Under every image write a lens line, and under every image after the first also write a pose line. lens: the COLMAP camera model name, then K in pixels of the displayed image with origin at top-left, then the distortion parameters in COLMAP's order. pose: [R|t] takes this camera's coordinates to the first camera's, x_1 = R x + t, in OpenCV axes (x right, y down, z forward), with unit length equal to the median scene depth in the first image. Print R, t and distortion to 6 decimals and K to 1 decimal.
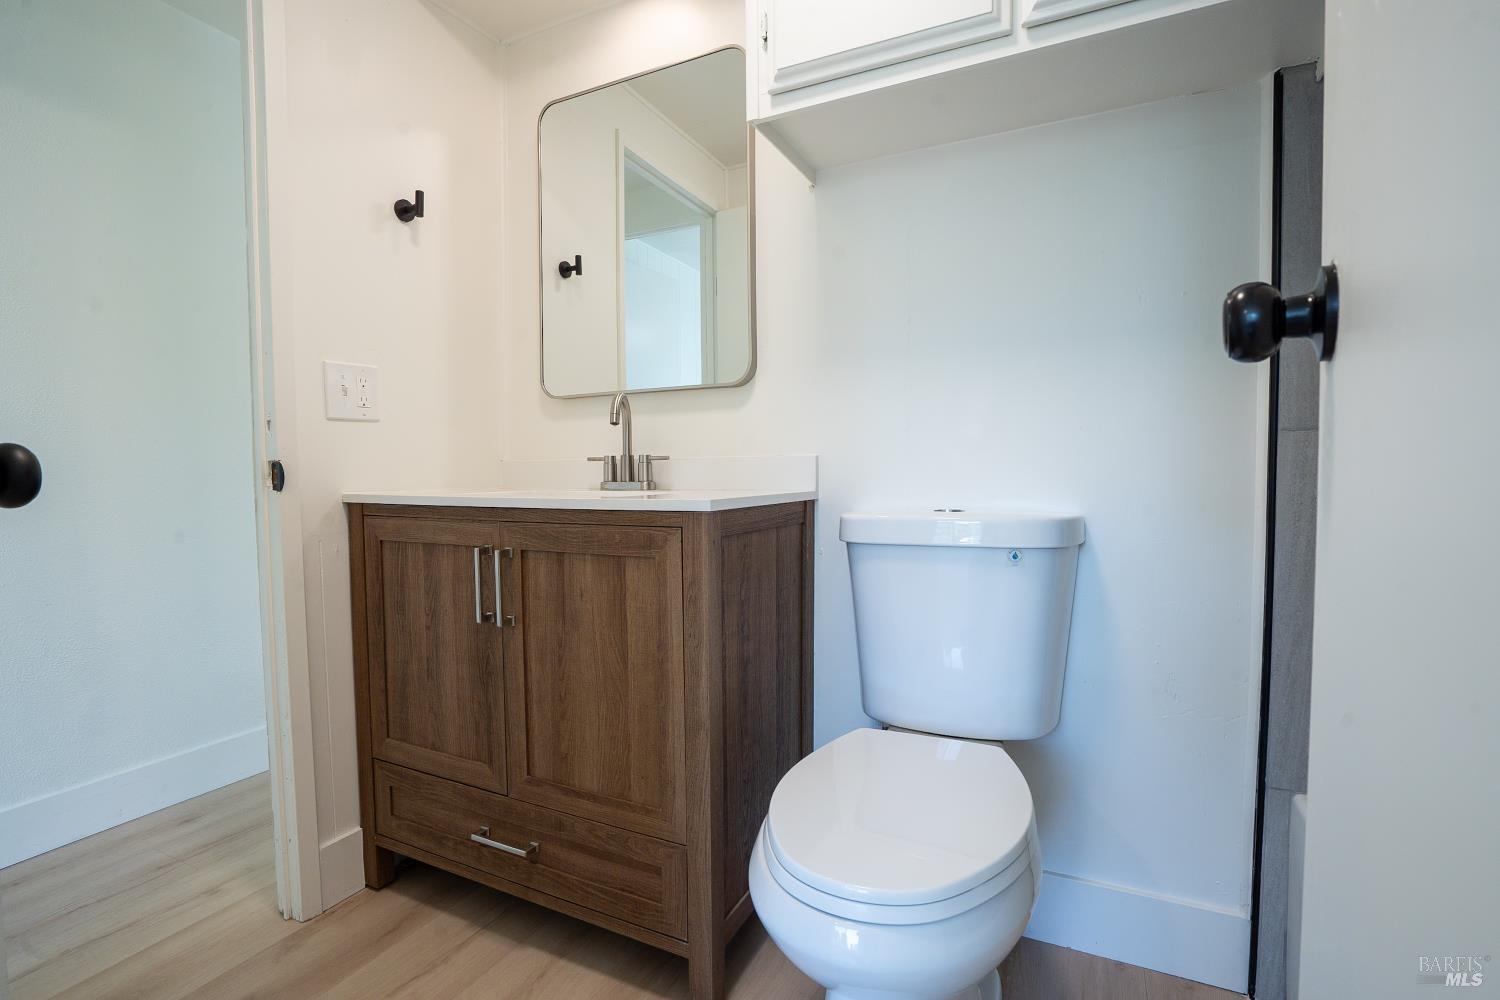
lens RADIAL K [[701.2, 0, 747.2], [0, 701.2, 501.8], [0, 0, 1]] dist [-0.066424, 0.030225]
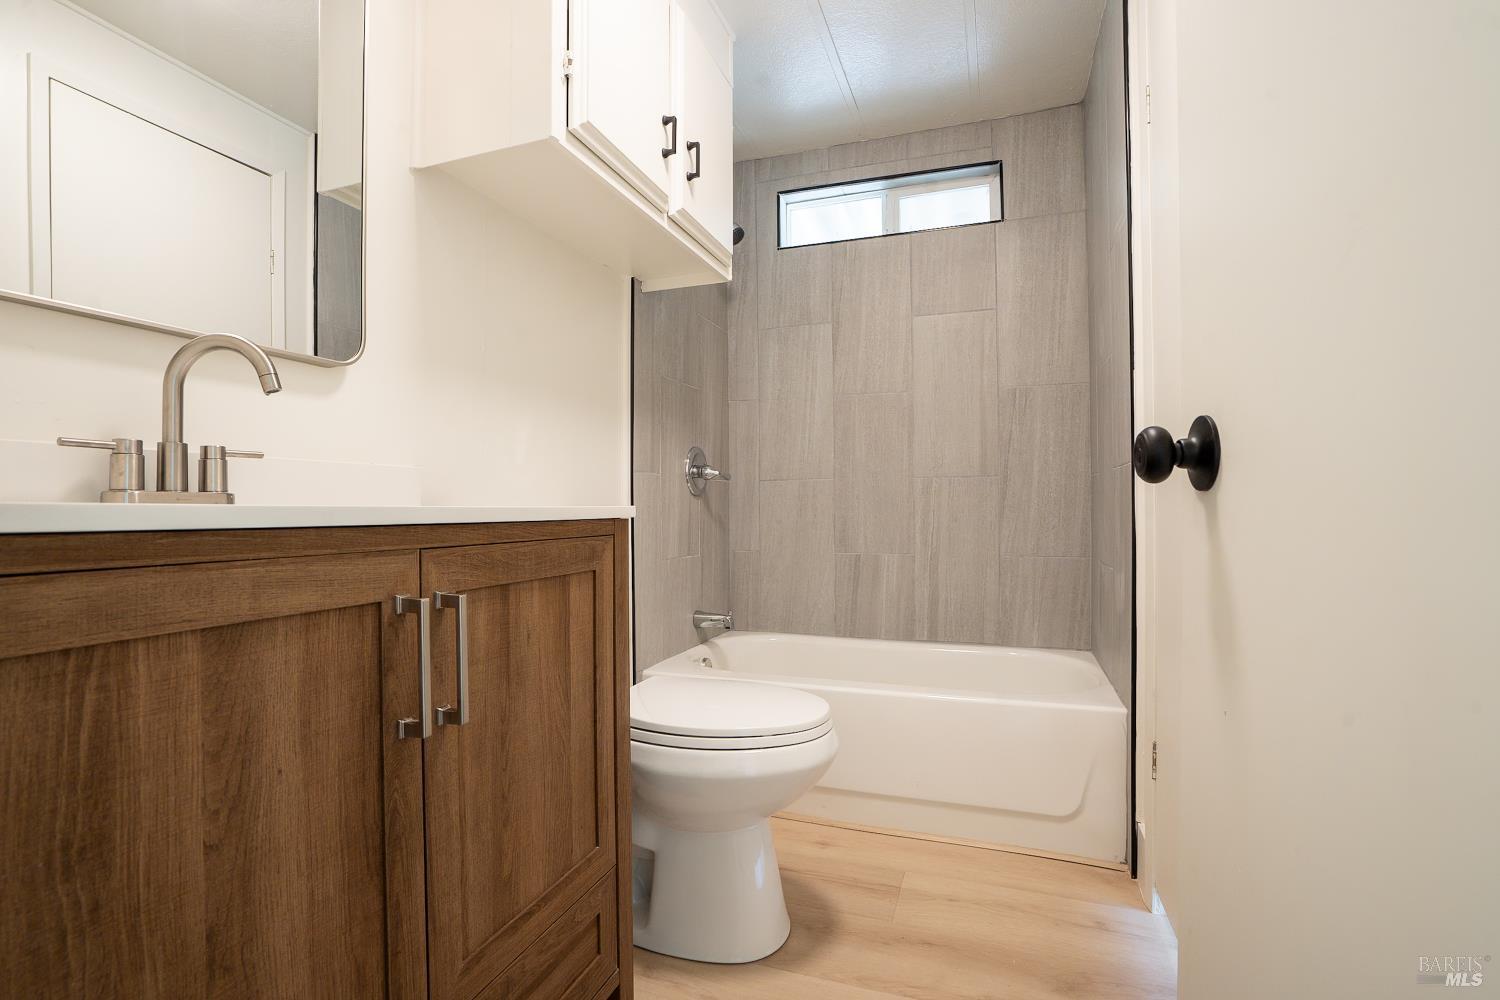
lens RADIAL K [[701.2, 0, 747.2], [0, 701.2, 501.8], [0, 0, 1]] dist [-0.066424, 0.030225]
pose [[-0.120188, 0.017396, 0.992599, -0.987140], [0.051827, 0.998593, -0.011226, 0.009566], [-0.991397, 0.050094, -0.120920, 0.831401]]
